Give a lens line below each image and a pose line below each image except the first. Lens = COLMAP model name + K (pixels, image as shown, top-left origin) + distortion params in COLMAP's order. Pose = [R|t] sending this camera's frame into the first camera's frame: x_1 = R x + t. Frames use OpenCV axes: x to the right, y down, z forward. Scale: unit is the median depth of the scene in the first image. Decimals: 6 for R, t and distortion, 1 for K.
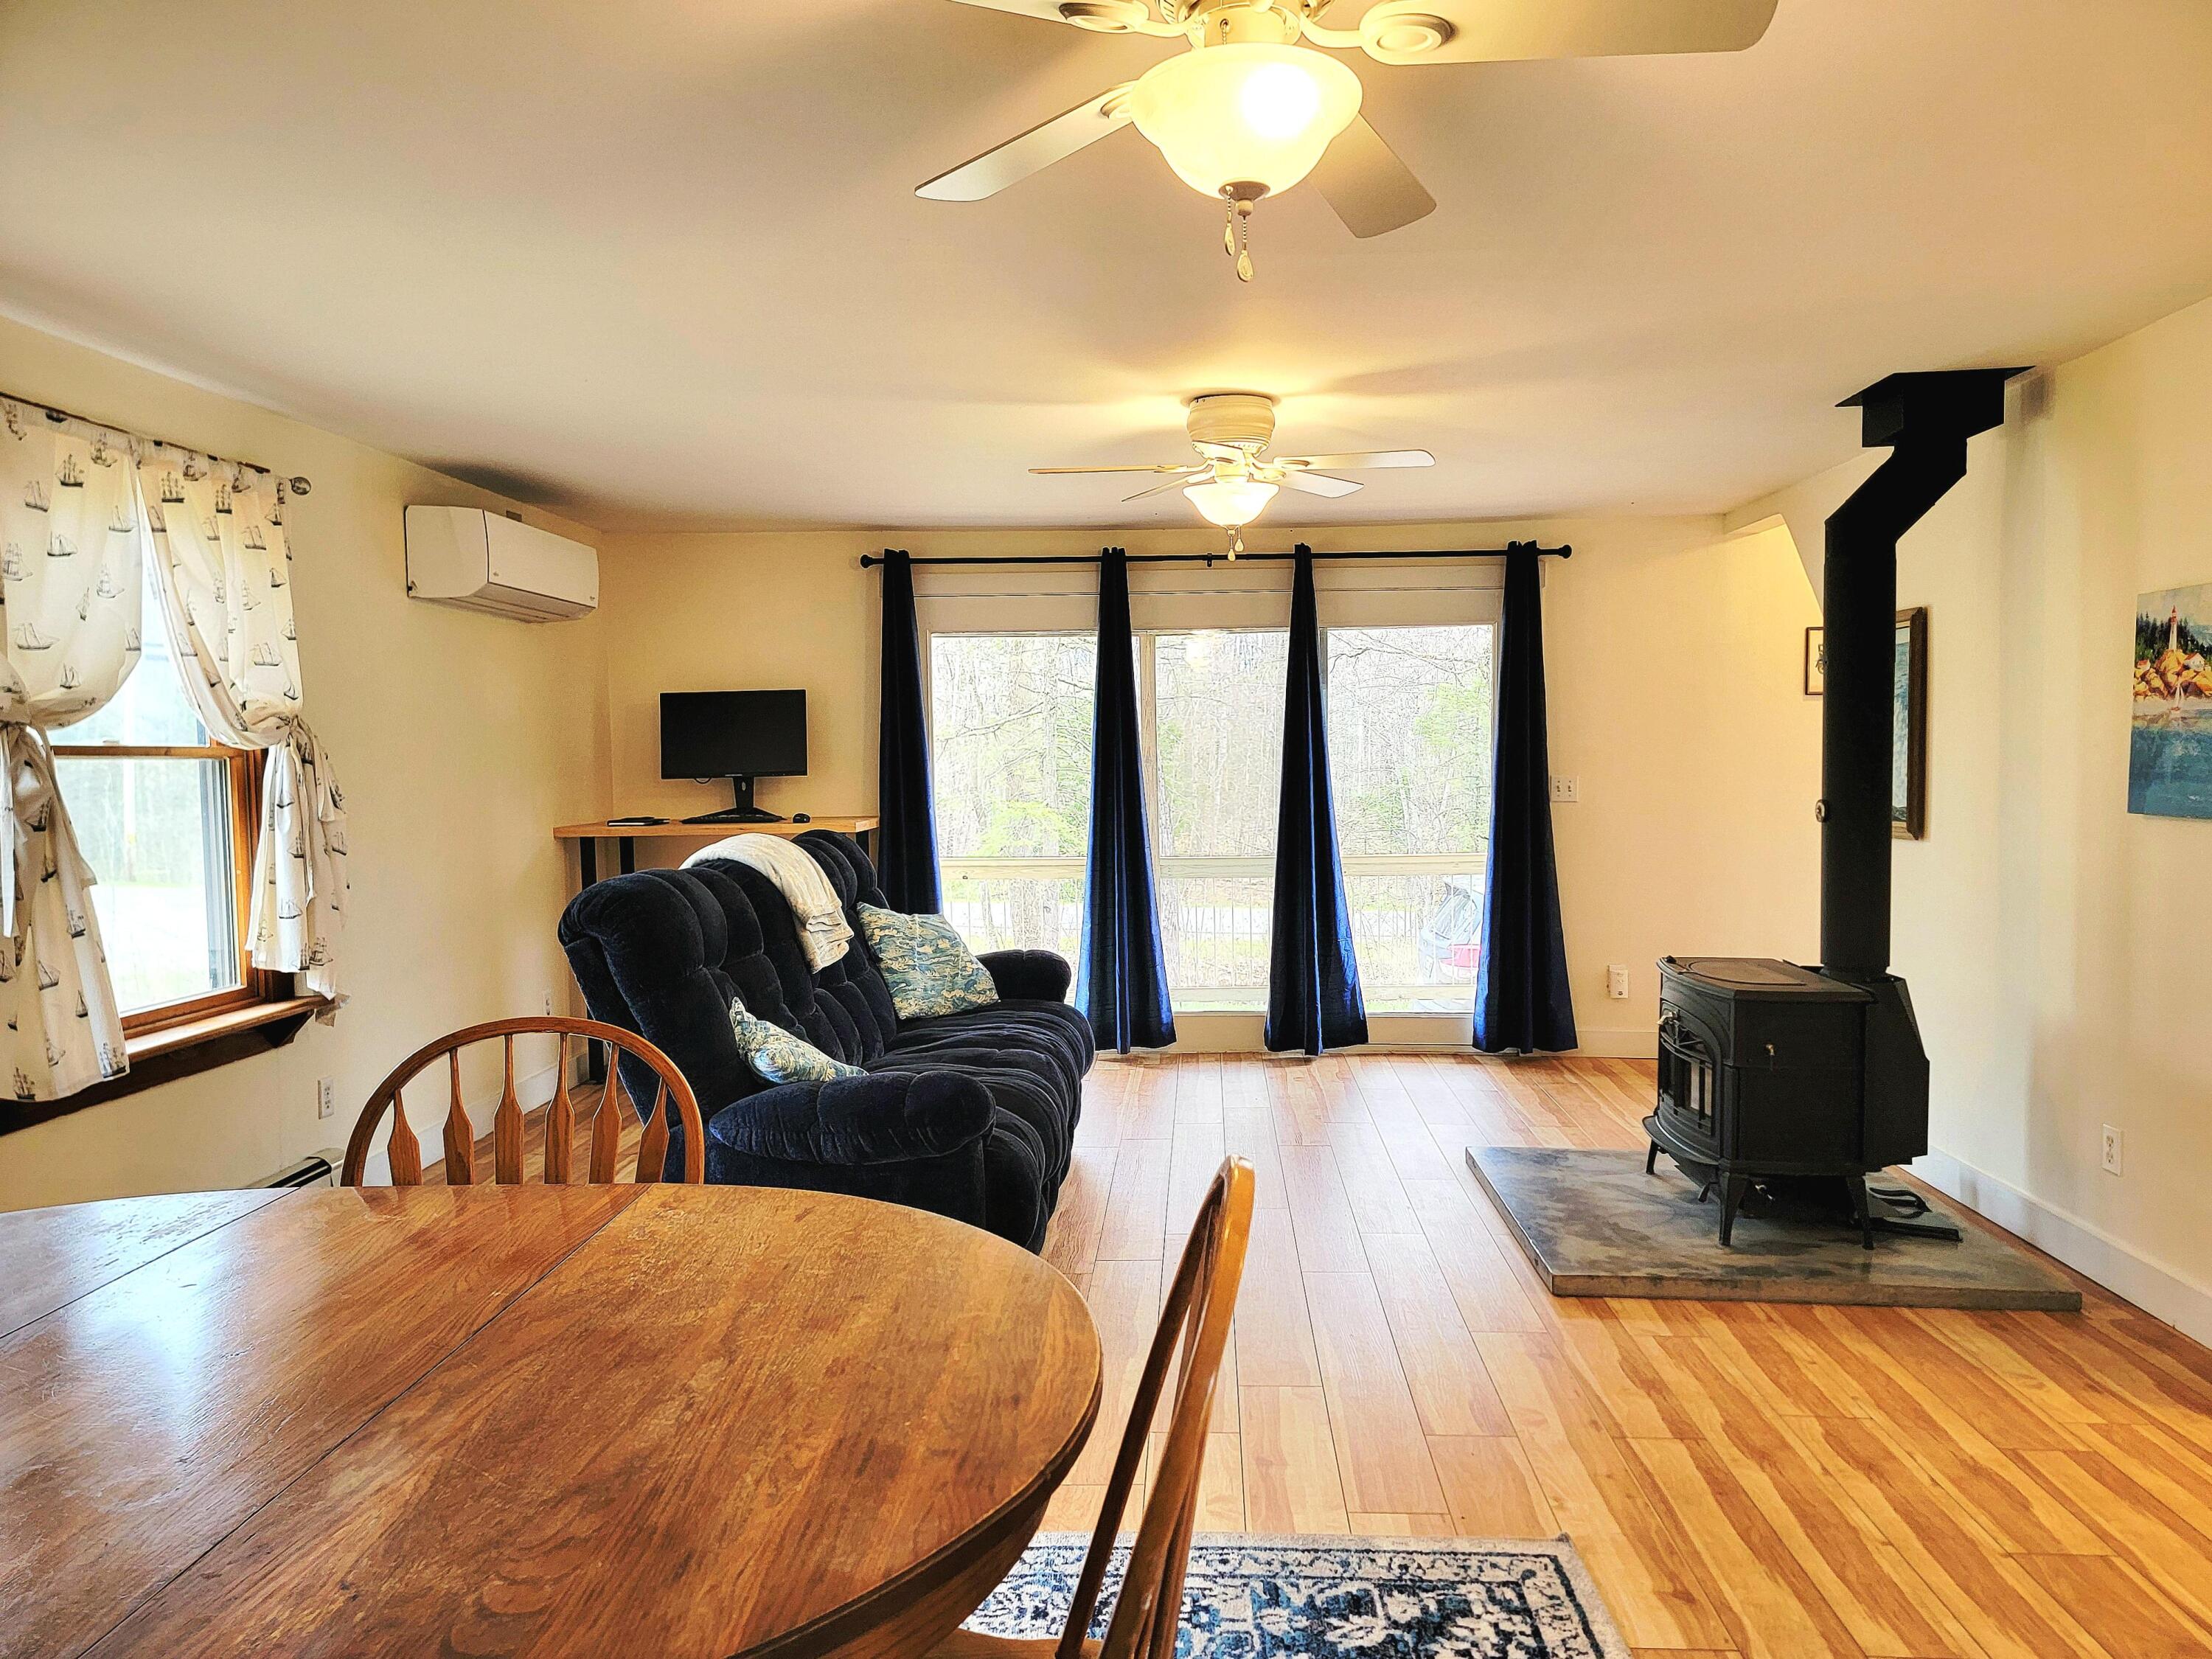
lens RADIAL K [[1531.1, 0, 1144.1], [0, 1531.1, 855.4], [0, 0, 1]] dist [0.089856, -0.081227]
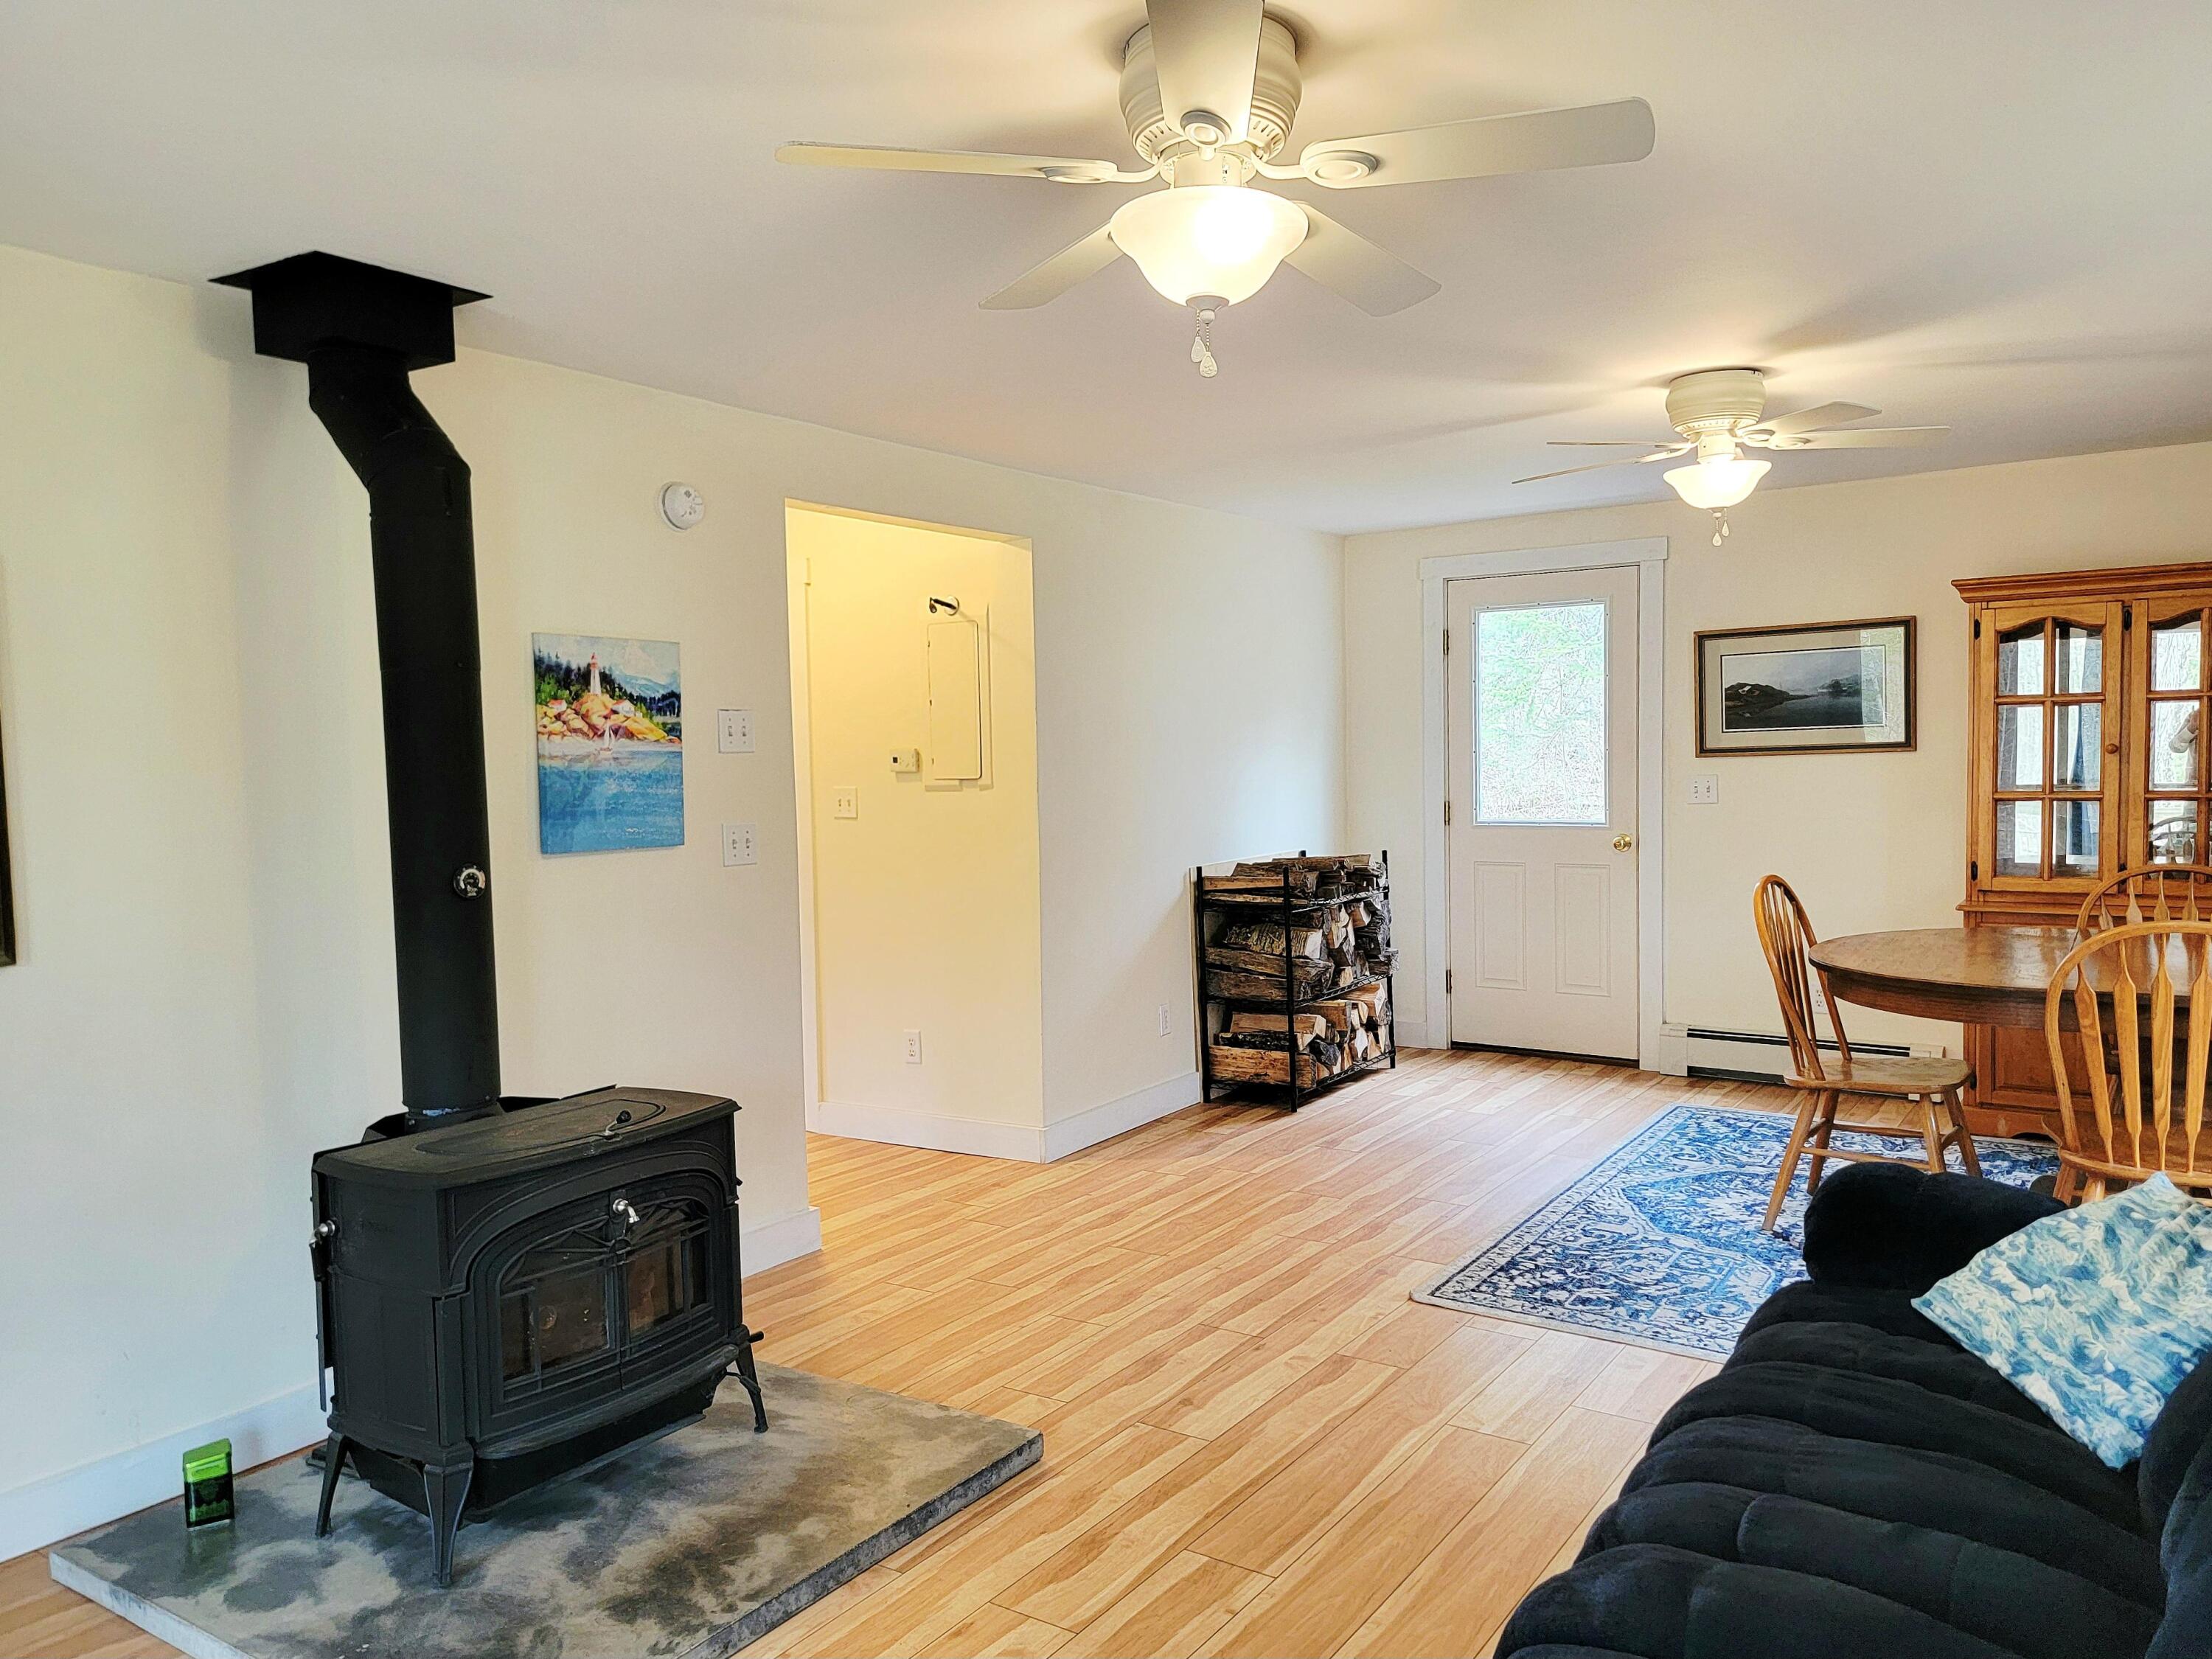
lens RADIAL K [[1531.1, 0, 1144.1], [0, 1531.1, 855.4], [0, 0, 1]] dist [0.089856, -0.081227]
pose [[-0.846446, -0.006386, 0.532437, -0.200917], [0.065392, 0.991113, 0.115844, -0.111341], [-0.528444, 0.132872, -0.838506, 1.575893]]
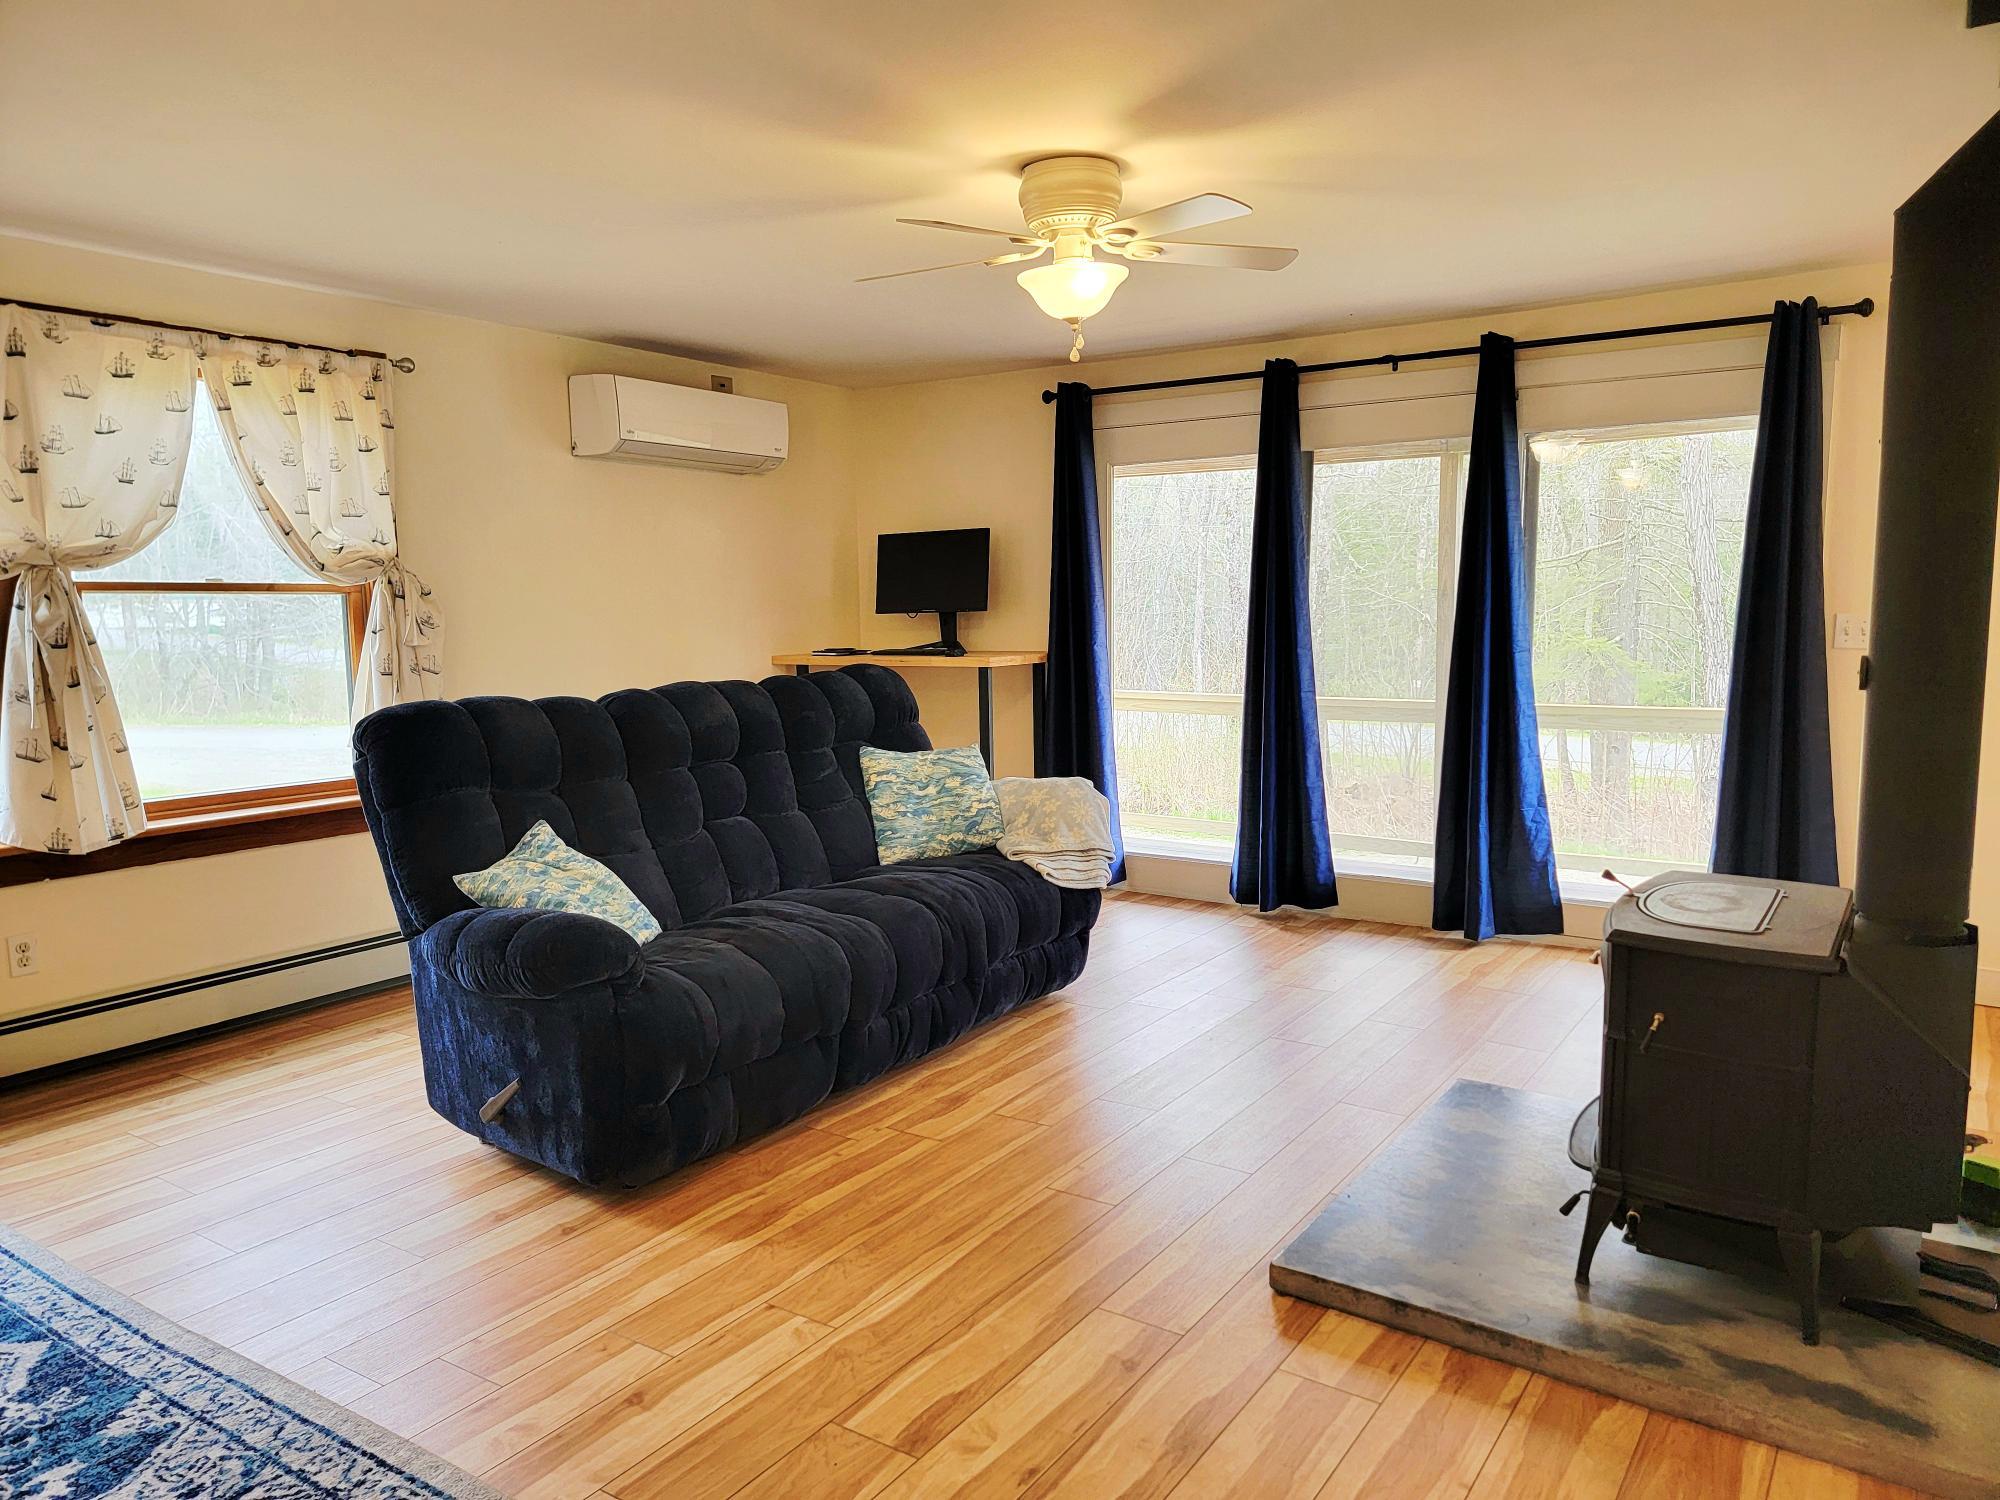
lens RADIAL K [[1384.3, 0, 1034.4], [0, 1384.3, 773.4], [0, 0, 1]] dist [0.089856, -0.081227]
pose [[0.851787, 0.065852, -0.519734, 0.502361], [-0.032024, 0.996758, 0.073809, -0.020818], [0.522909, -0.046225, 0.851134, 0.347702]]
